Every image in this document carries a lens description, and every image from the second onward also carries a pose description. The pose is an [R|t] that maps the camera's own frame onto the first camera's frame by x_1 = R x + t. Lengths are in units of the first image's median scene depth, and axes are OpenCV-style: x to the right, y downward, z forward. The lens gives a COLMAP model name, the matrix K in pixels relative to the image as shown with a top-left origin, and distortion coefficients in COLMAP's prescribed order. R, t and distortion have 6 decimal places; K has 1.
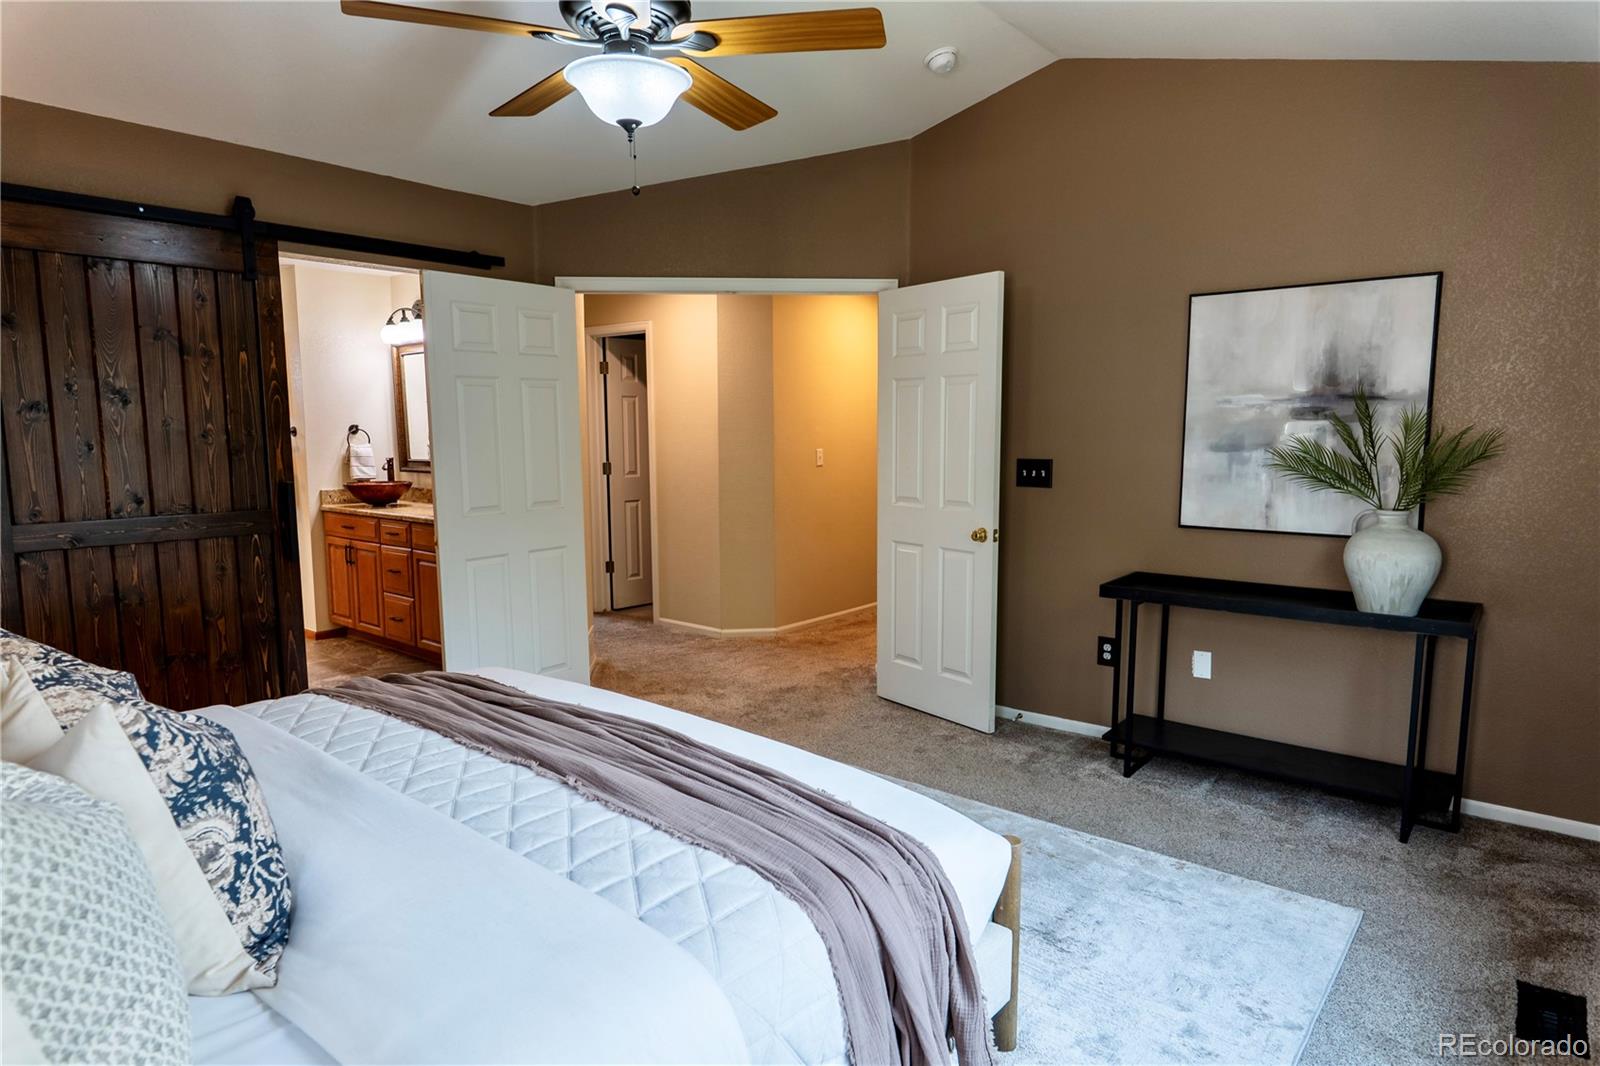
lens RADIAL K [[927.4, 0, 804.5], [0, 927.4, 536.0], [0, 0, 1]] dist [-0.001607, 0.001444]
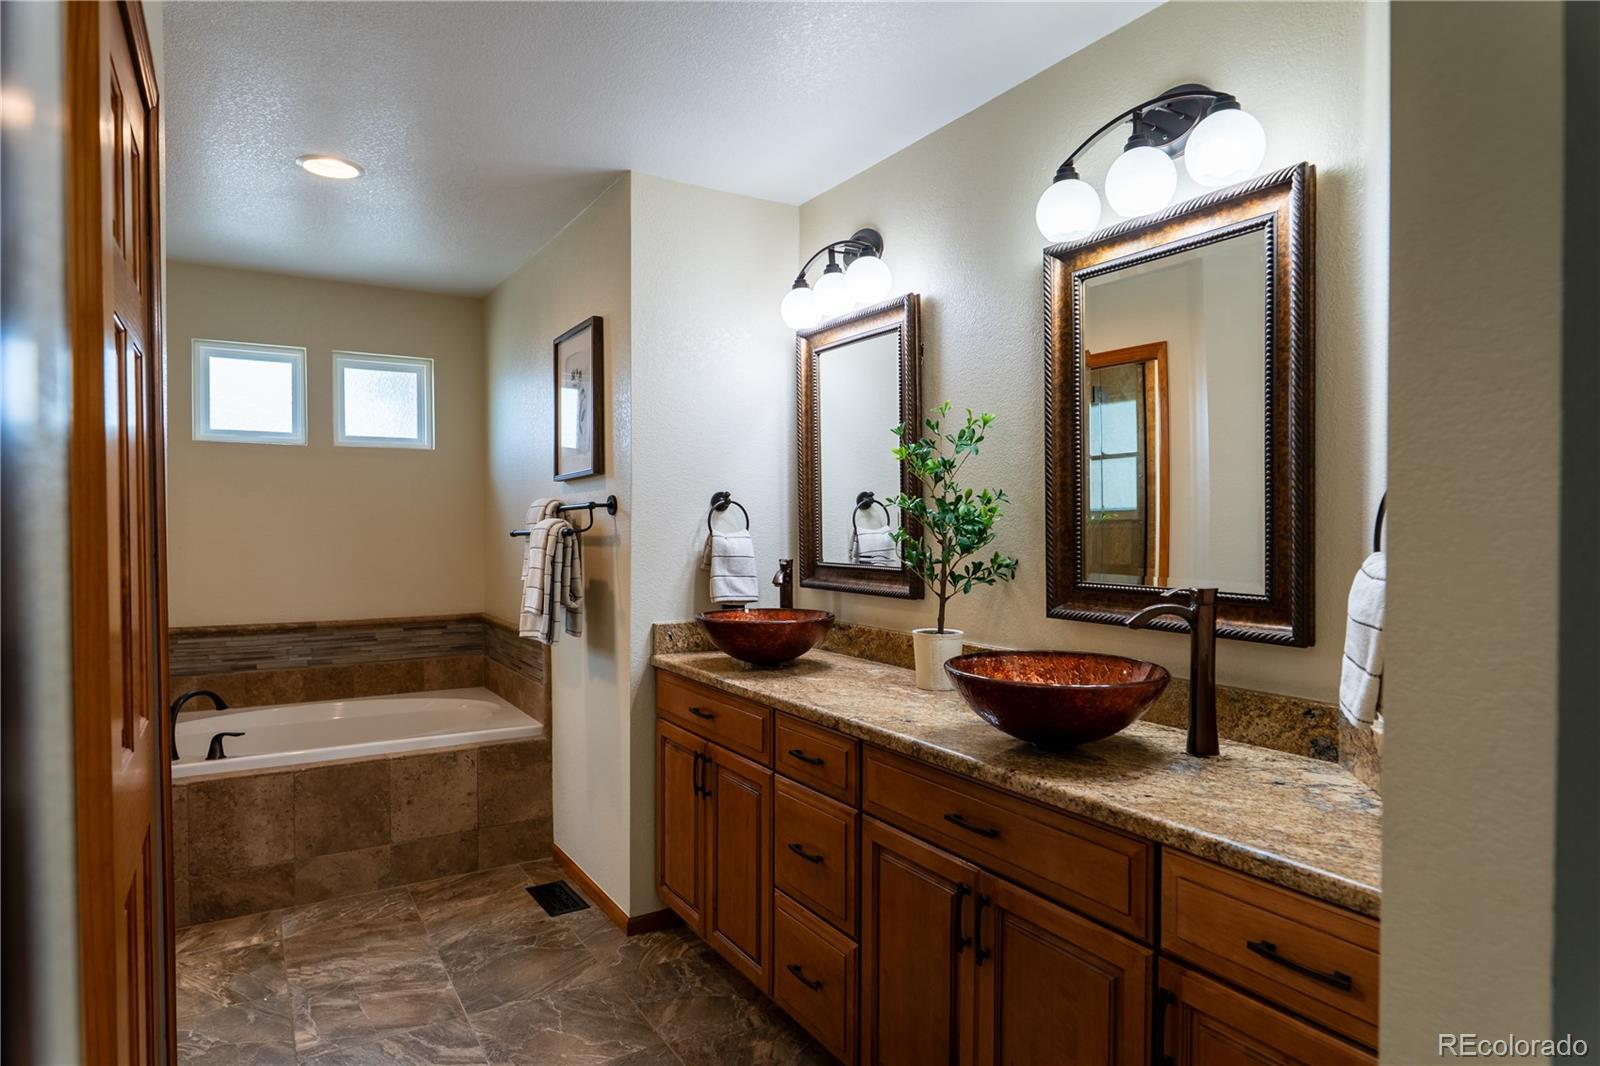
lens RADIAL K [[927.4, 0, 801.2], [0, 927.4, 530.0], [0, 0, 1]] dist [-0.001607, 0.001444]
pose [[0.945758, 0.008184, -0.324769, -0.287502], [-0.040510, 0.994851, -0.092901, -0.056128], [0.322337, 0.101018, 0.941220, 0.555217]]
